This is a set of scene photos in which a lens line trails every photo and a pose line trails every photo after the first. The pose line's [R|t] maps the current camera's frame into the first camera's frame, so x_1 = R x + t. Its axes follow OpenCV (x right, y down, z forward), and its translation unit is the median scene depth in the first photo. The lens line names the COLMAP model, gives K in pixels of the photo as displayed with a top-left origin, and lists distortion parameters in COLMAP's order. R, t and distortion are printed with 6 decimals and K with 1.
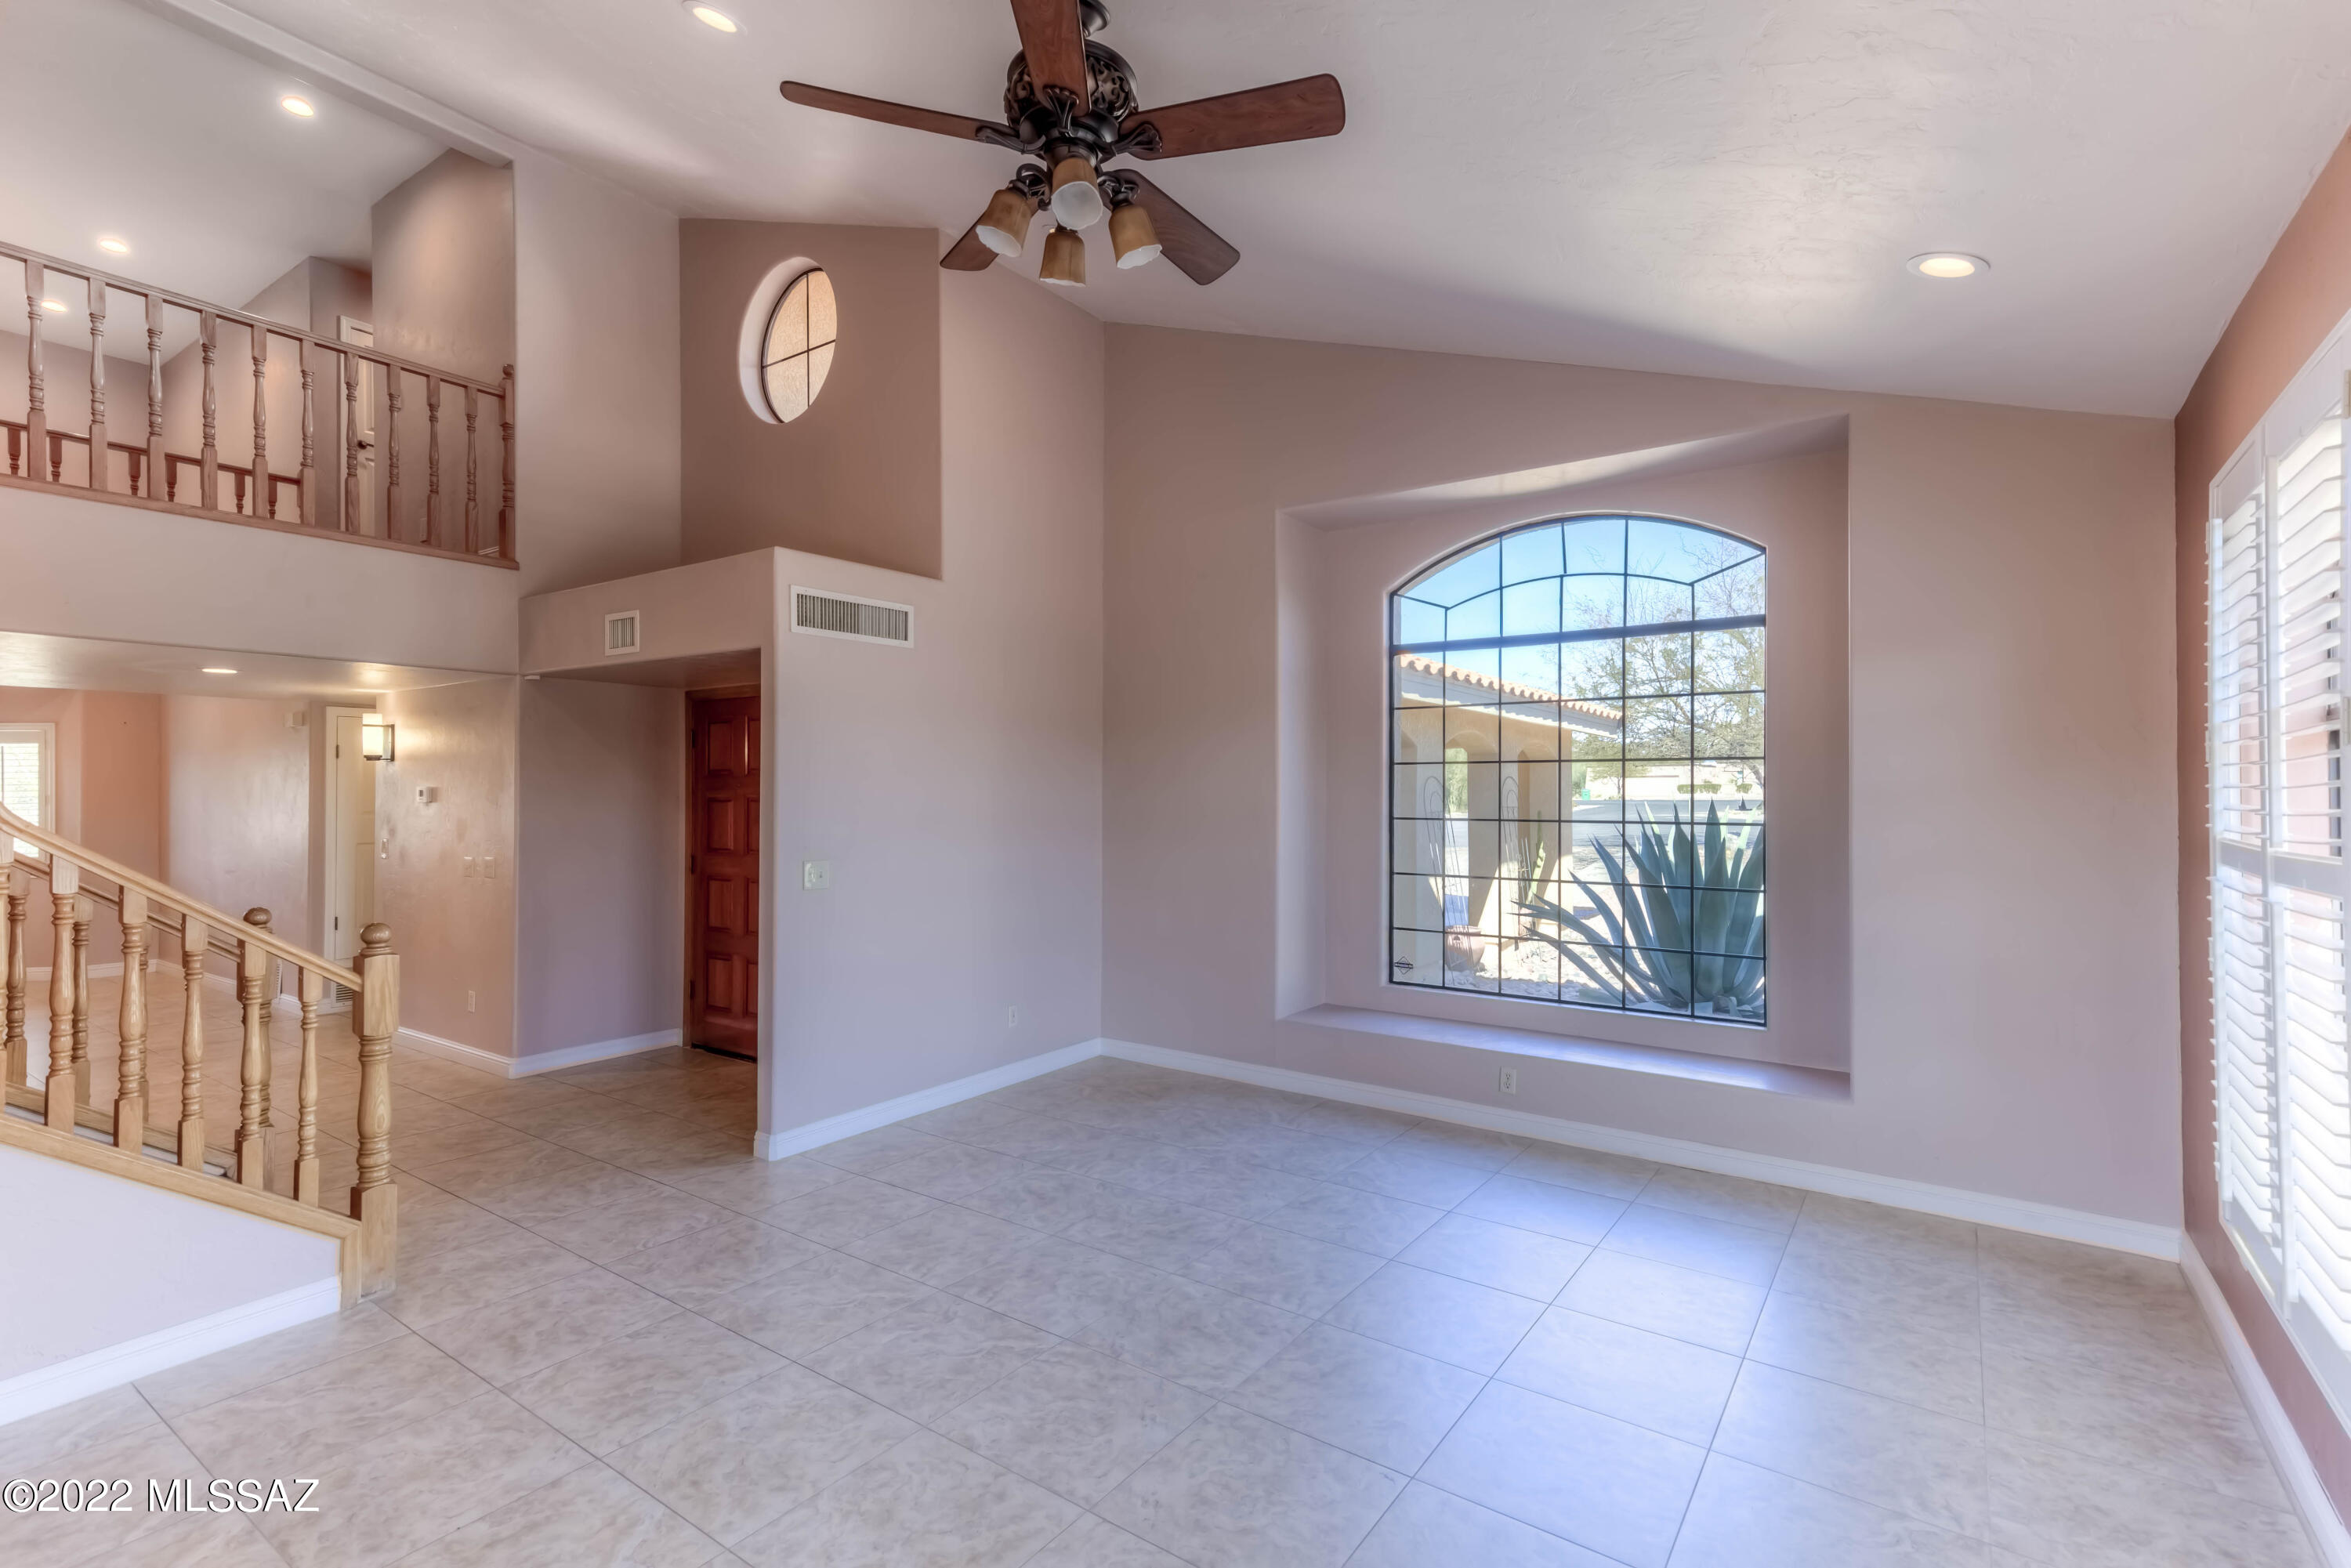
lens RADIAL K [[1088.7, 0, 1160.5], [0, 1088.7, 781.3], [0, 0, 1]] dist [0.022606, -0.000305]
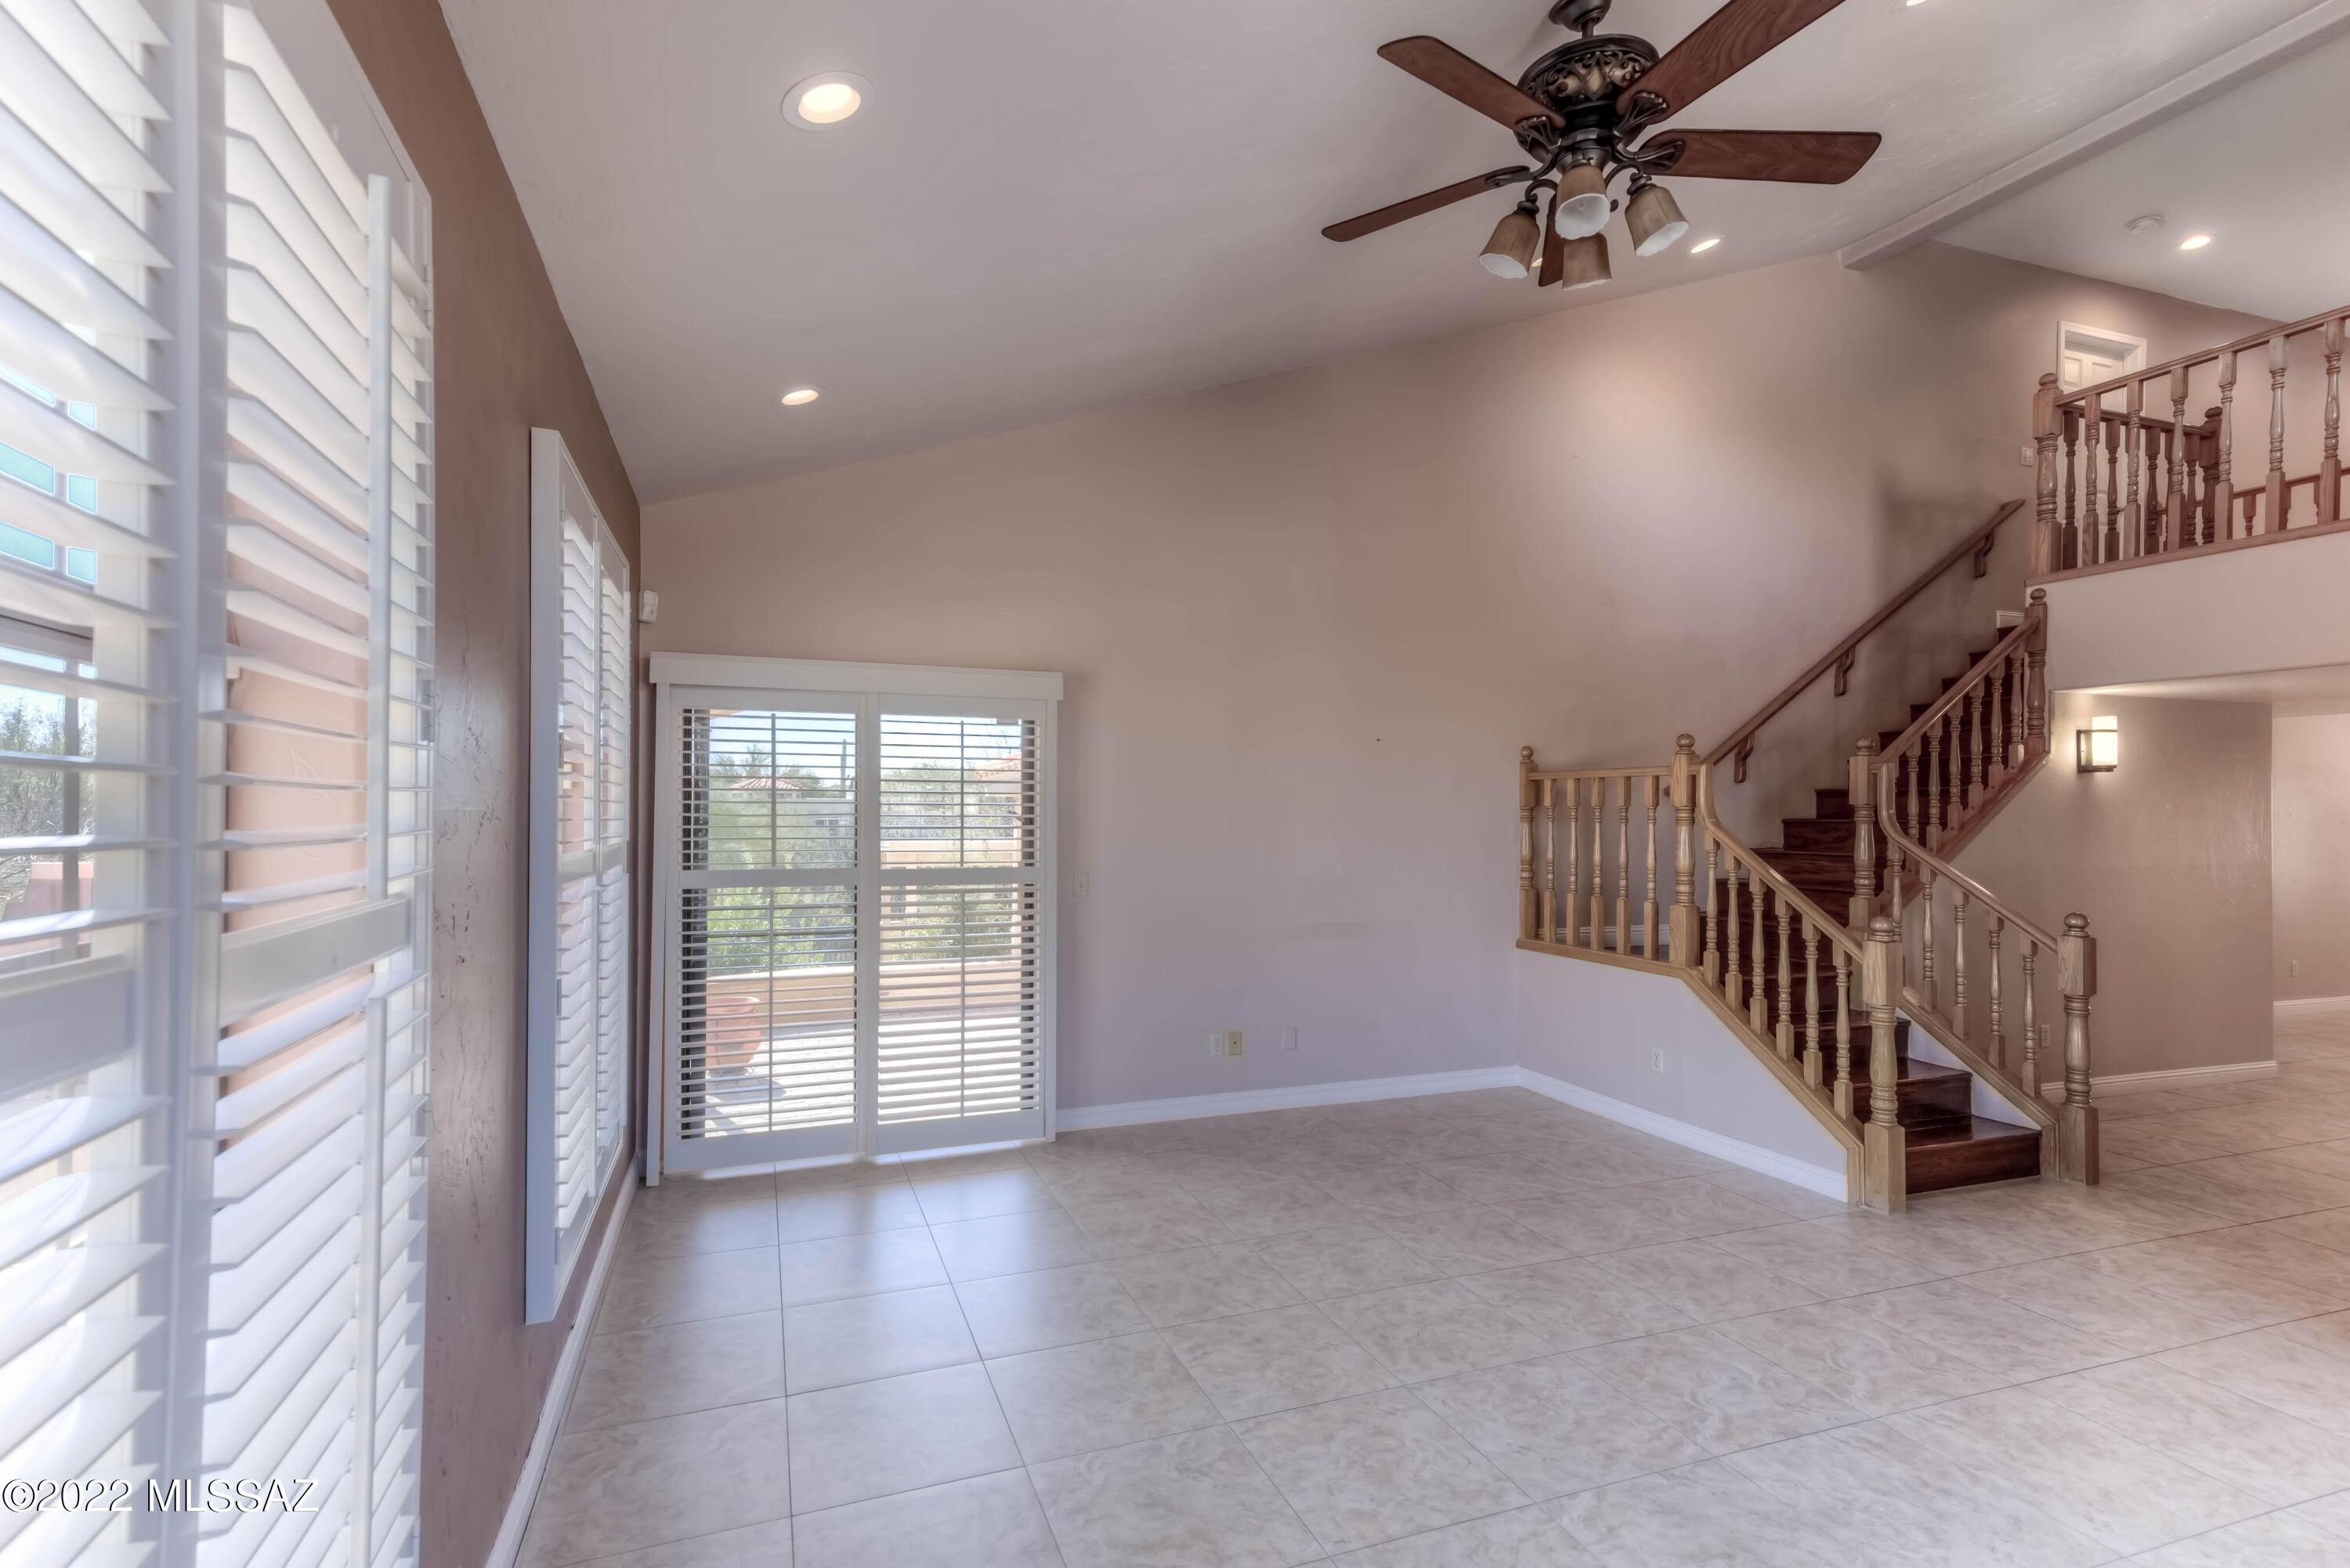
lens RADIAL K [[1088.2, 0, 1159.8], [0, 1088.2, 803.8], [0, 0, 1]] dist [0.022606, -0.000305]
pose [[-0.554827, -0.008901, -0.831918, 0.811141], [0.007315, 0.999852, -0.015576, 0.017096], [0.831933, -0.014727, -0.554680, 1.058200]]
